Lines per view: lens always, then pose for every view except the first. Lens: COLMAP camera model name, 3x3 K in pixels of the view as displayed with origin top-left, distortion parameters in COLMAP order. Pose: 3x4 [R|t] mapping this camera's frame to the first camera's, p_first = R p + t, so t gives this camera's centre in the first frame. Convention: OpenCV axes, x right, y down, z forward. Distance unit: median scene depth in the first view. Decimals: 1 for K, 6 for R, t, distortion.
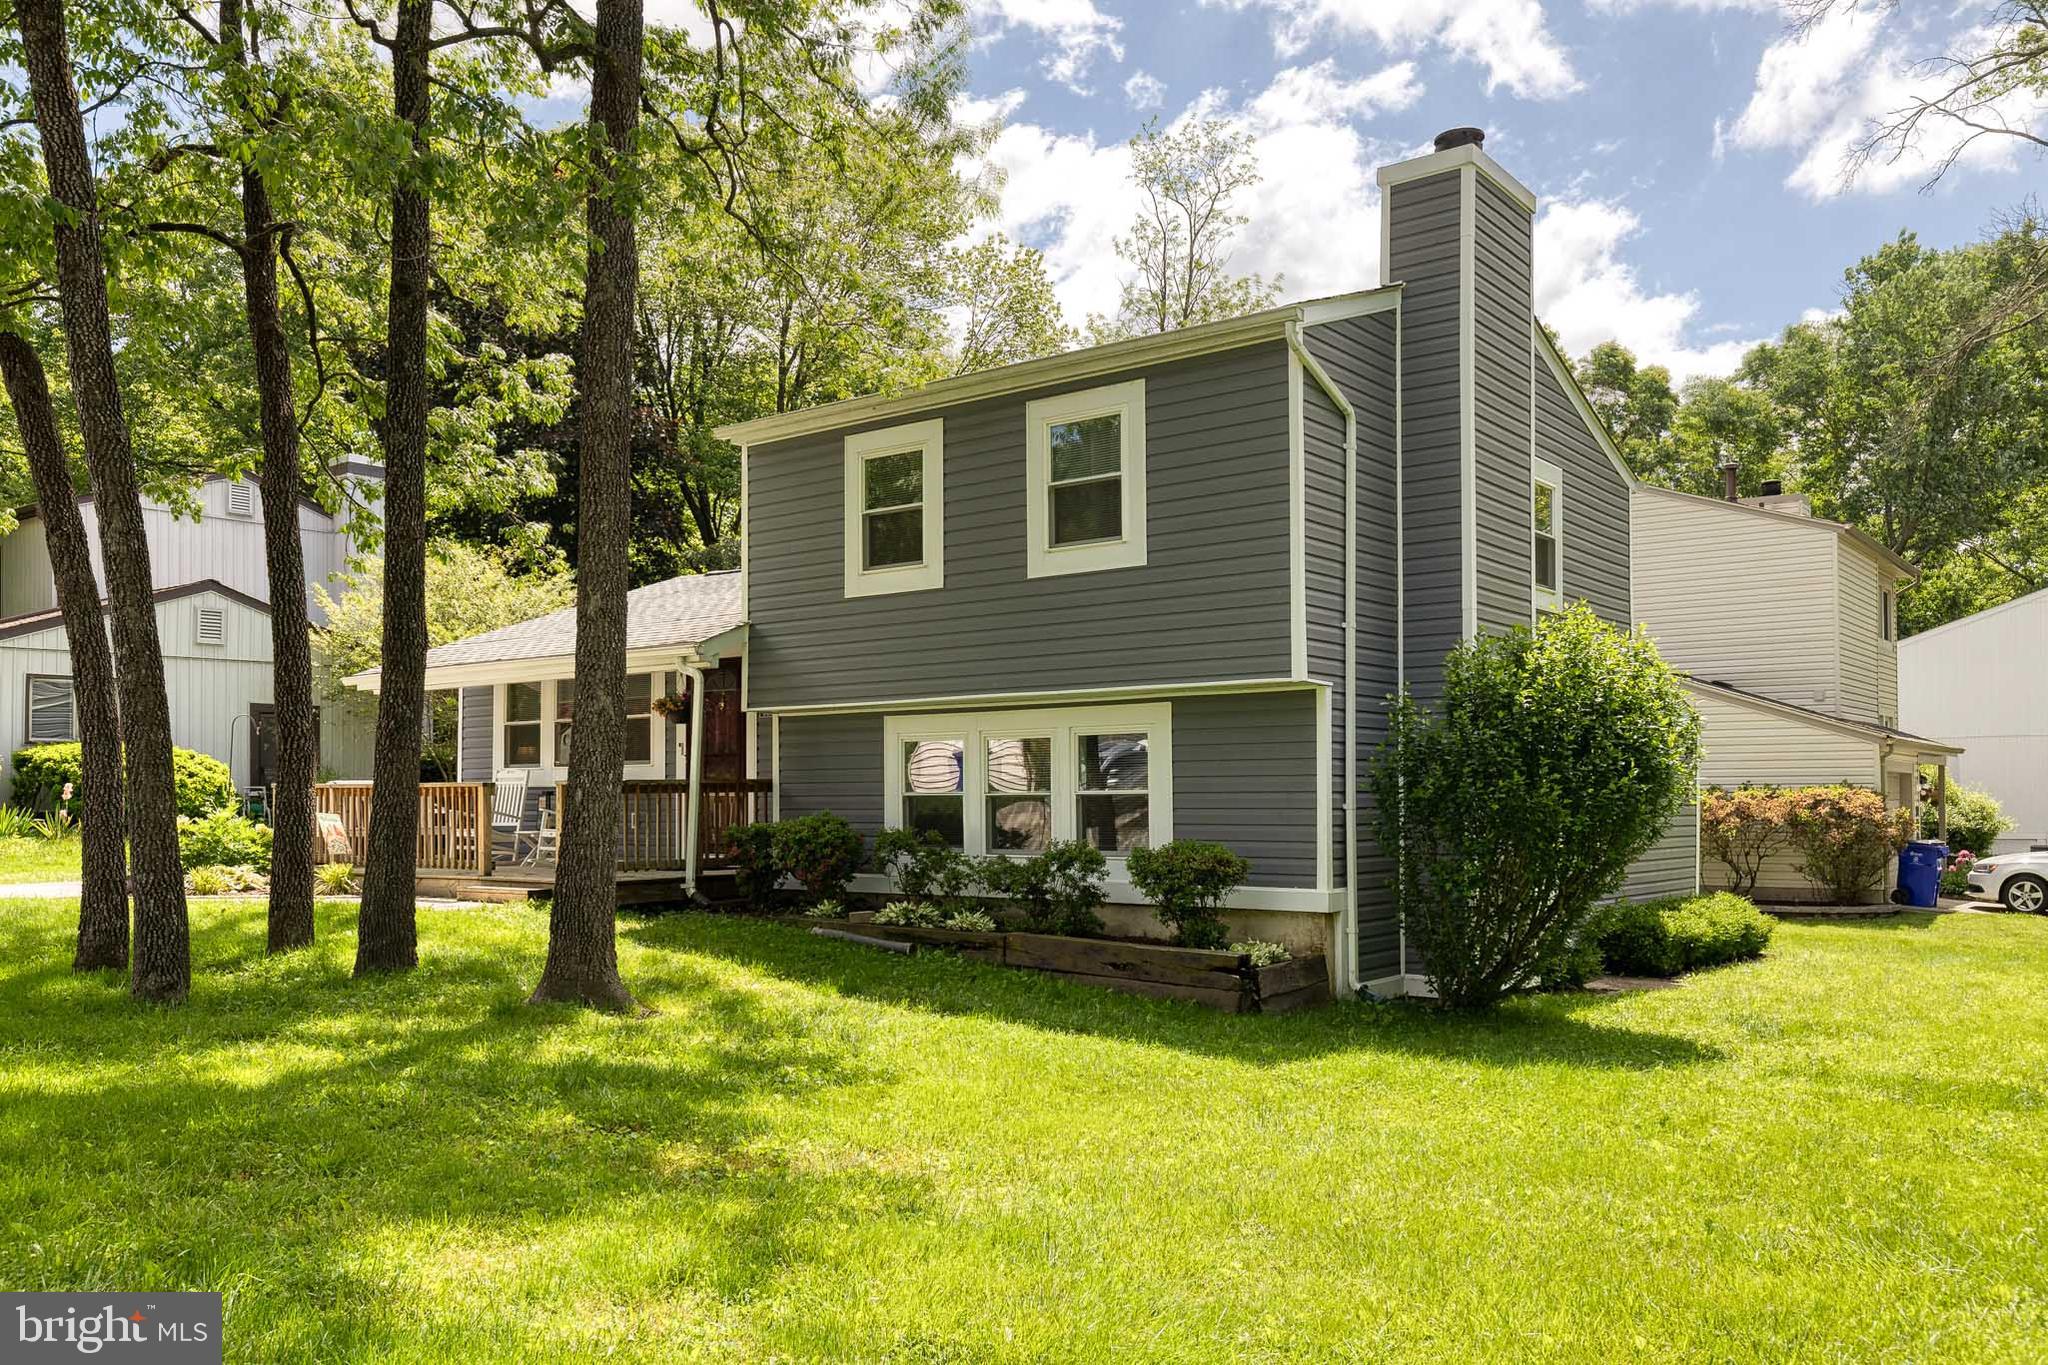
lens RADIAL K [[1615.3, 0, 1029.5], [0, 1615.3, 751.5], [0, 0, 1]] dist [-0.000539, 0.005581]
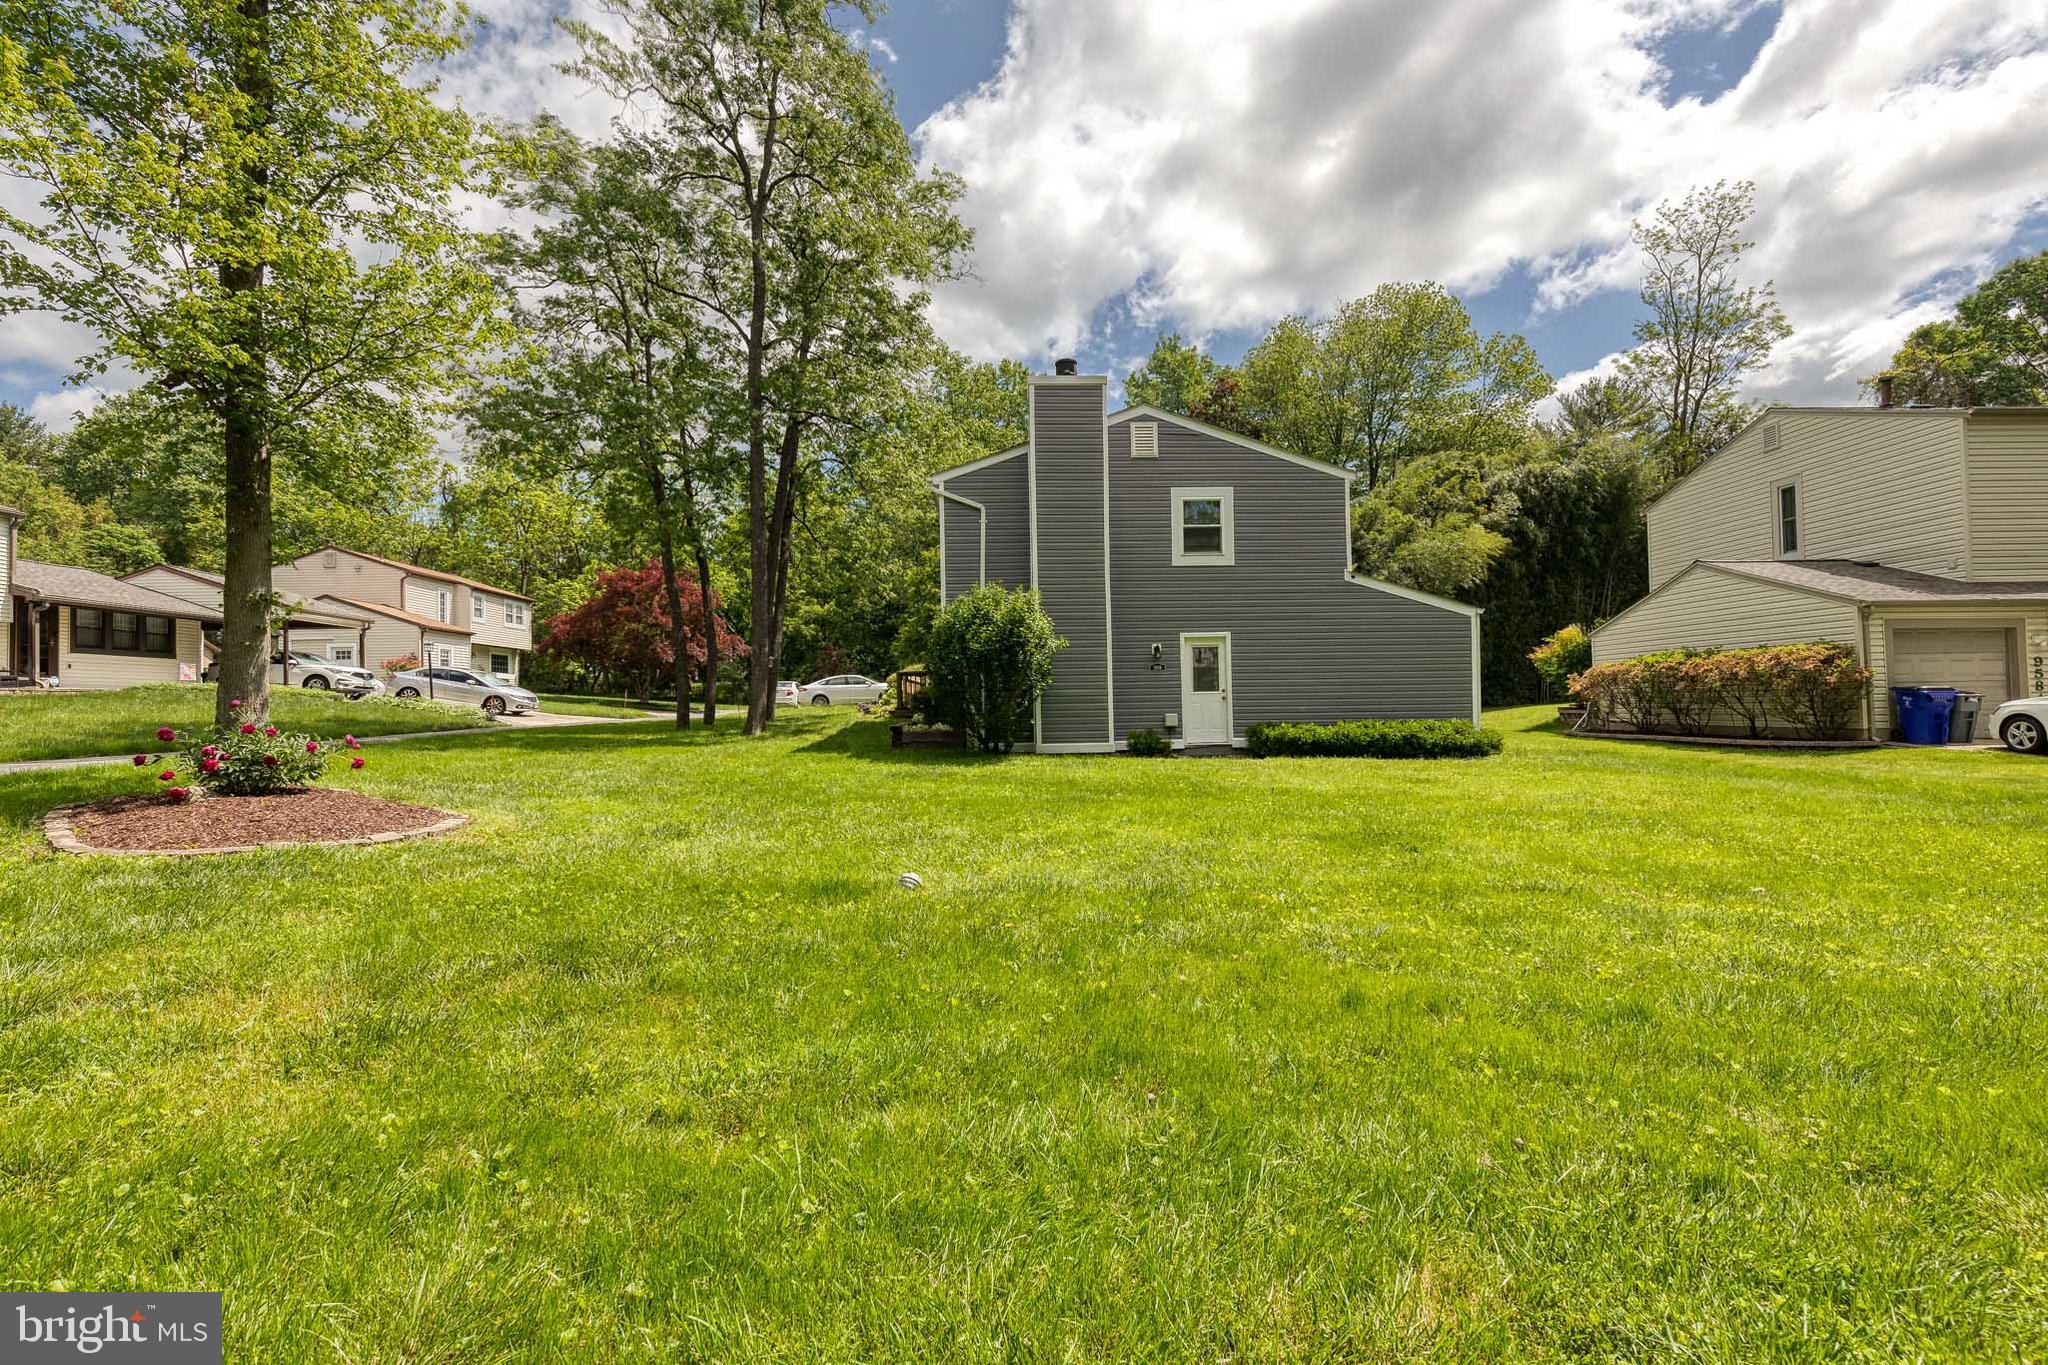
lens RADIAL K [[926.2, 0, 1029.1], [0, 926.2, 682.8], [0, 0, 1]] dist [0.008147, -0.000537]
pose [[0.635615, -0.026844, -0.771539, 1.304629], [0.037193, 0.999300, -0.004128, 0.061908], [0.771110, -0.026073, 0.636168, 0.168115]]
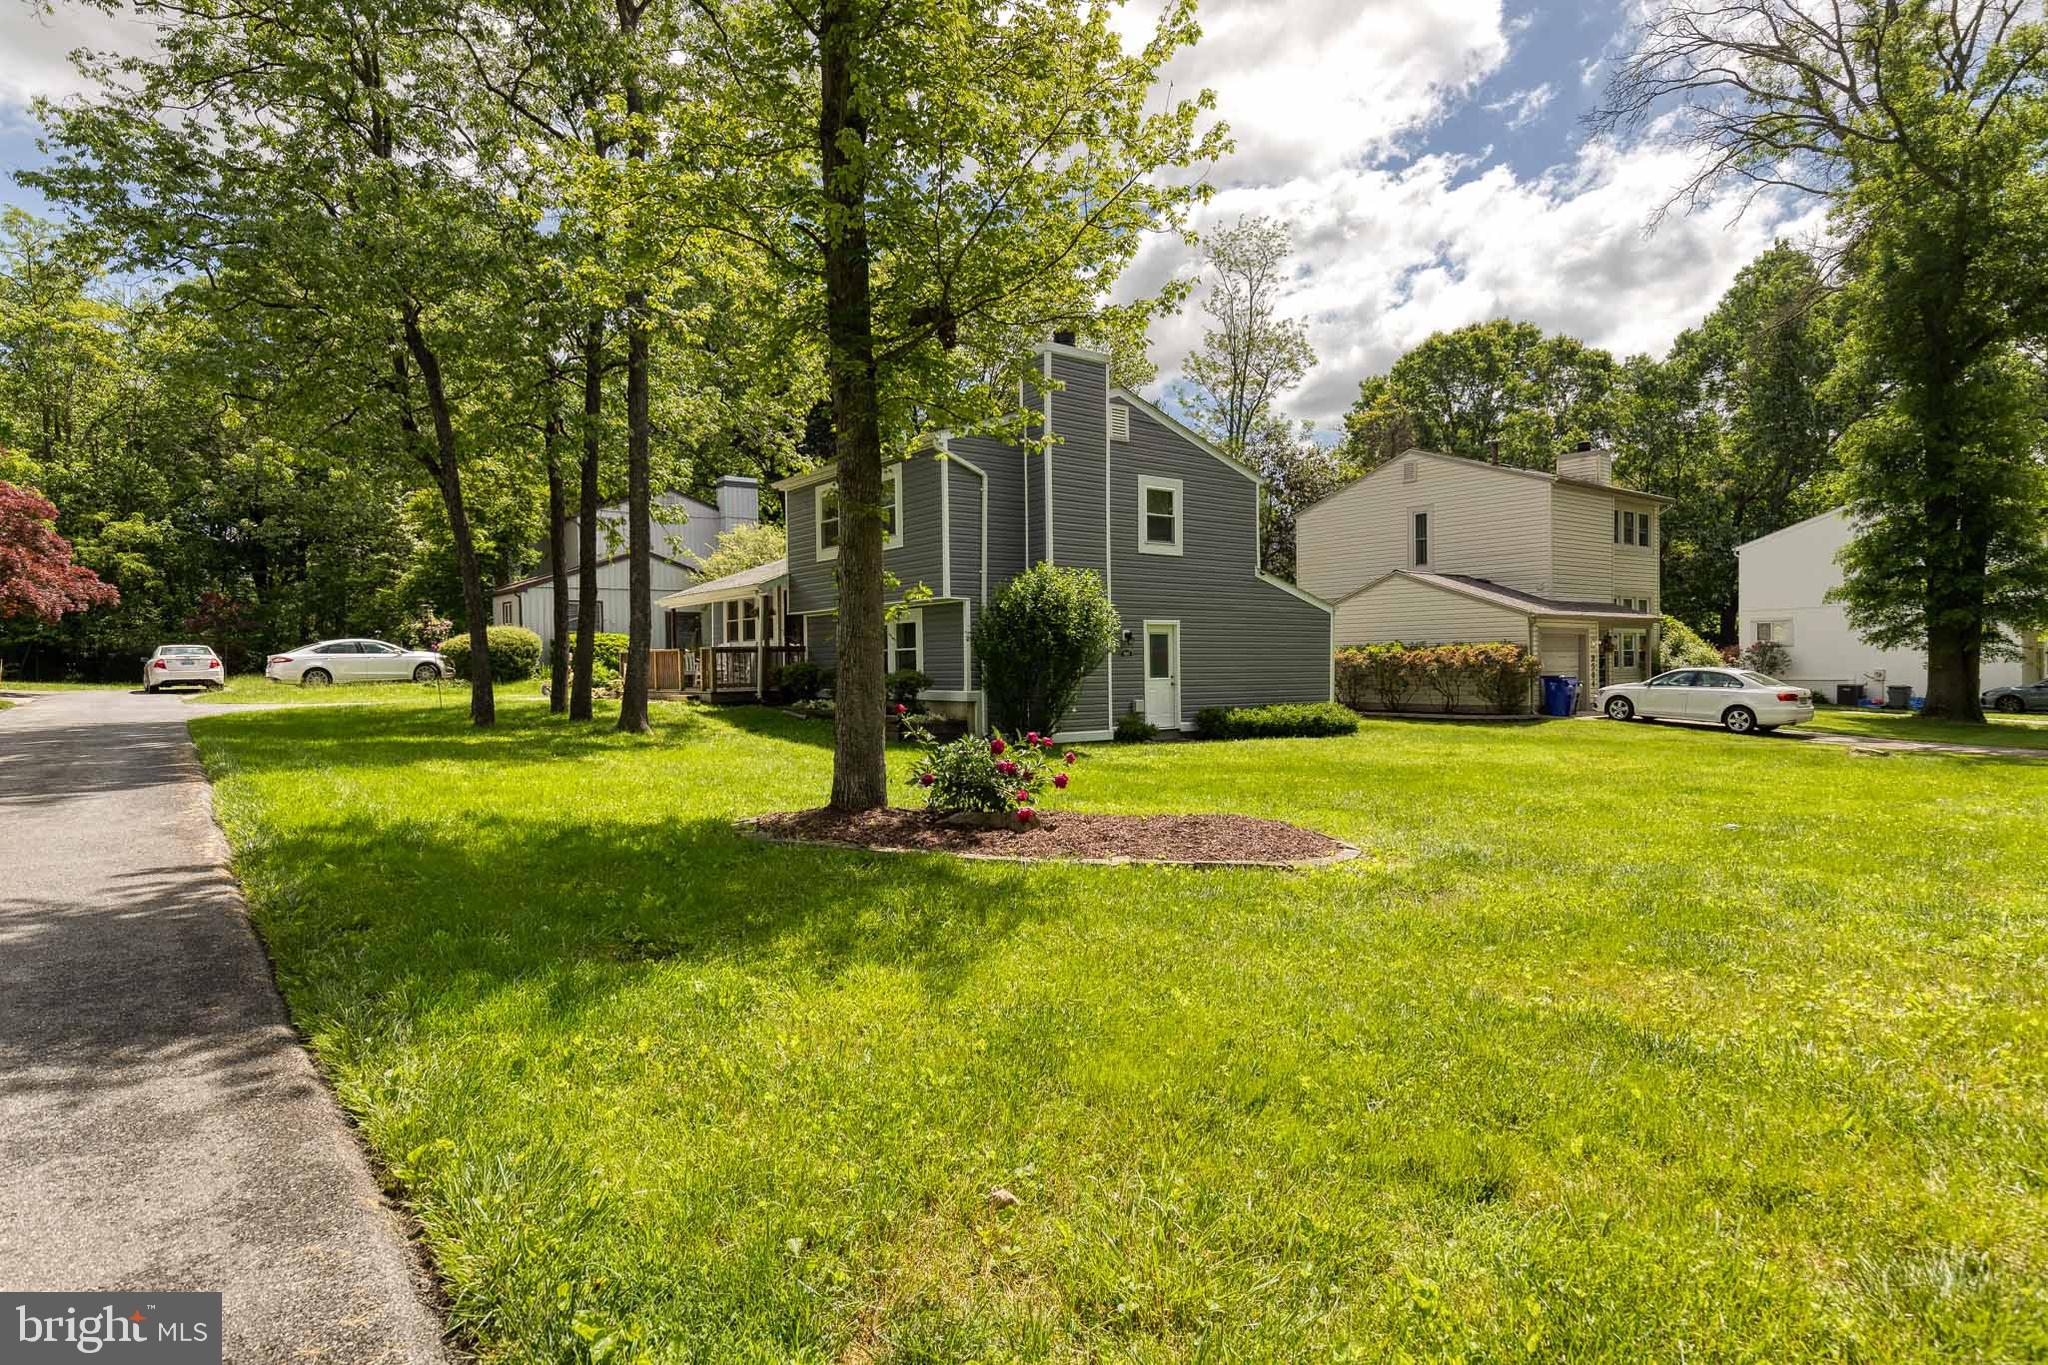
lens RADIAL K [[1140.6, 0, 1025.2], [0, 1140.6, 683.1], [0, 0, 1]] dist [-0.003289, -0.000344]
pose [[0.966583, -0.004555, -0.256312, 0.646893], [0.016428, 0.998887, 0.044203, 0.006050], [0.255825, -0.046937, 0.965583, -0.490892]]
